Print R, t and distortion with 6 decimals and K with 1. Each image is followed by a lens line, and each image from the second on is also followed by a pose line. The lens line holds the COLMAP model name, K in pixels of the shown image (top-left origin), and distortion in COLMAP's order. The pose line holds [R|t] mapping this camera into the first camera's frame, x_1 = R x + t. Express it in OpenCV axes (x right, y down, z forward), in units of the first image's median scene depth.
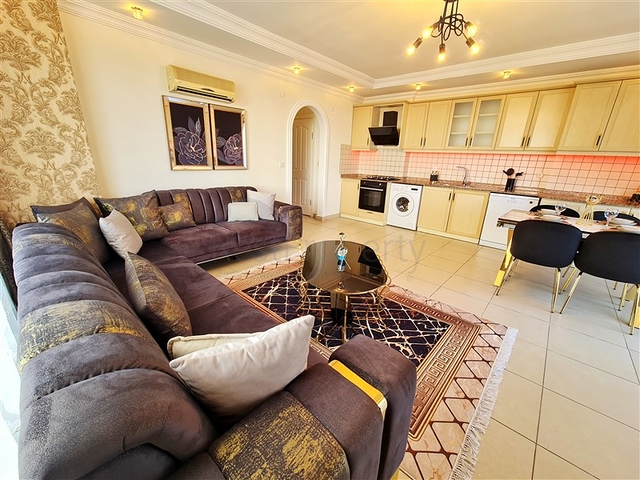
lens RADIAL K [[260.1, 0, 319.1], [0, 260.1, 240.9], [0, 0, 1]] dist [-0.003448, -0.000119]
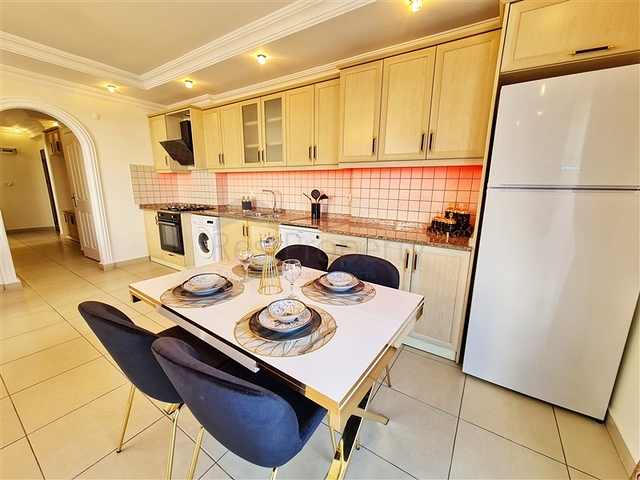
lens RADIAL K [[260.1, 0, 320.0], [0, 260.1, 241.1], [0, 0, 1]] dist [-0.003448, -0.000119]
pose [[0.988675, -0.055438, 0.139456, 0.559054], [0.068804, 0.993293, -0.092921, -0.056298], [-0.133369, 0.101464, 0.985859, 0.248305]]
